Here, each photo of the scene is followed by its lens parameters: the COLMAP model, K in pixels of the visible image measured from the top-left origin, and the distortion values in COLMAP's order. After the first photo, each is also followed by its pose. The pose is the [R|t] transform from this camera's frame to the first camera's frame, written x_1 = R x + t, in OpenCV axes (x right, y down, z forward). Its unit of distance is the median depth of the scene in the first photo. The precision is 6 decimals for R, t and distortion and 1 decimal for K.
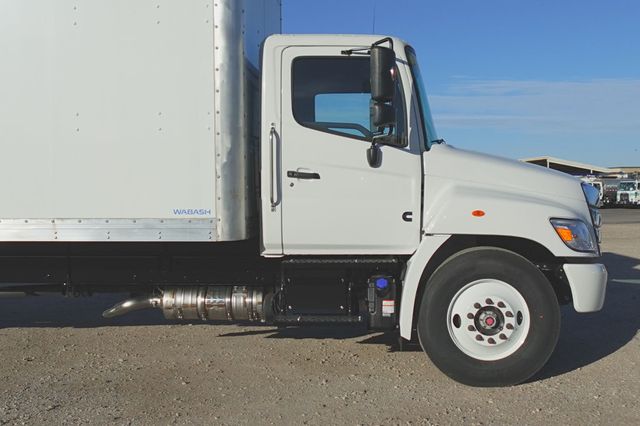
lens RADIAL K [[664.8, 0, 320.0], [0, 664.8, 213.0], [0, 0, 1]] dist [-0.002215, 0.003136]
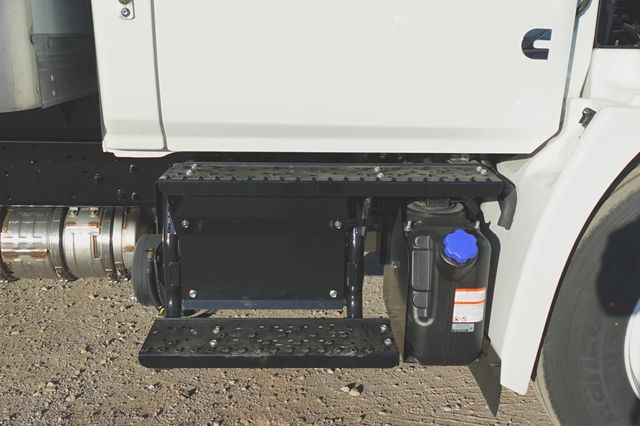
lens RADIAL K [[620.9, 0, 320.0], [0, 620.9, 213.0], [0, 0, 1]] dist [-0.010494, -0.006057]
pose [[0.995083, -0.005758, 0.098873, -0.008425], [-0.019267, 0.967981, 0.250282, 0.011668], [-0.097148, -0.250956, 0.963111, 0.679390]]
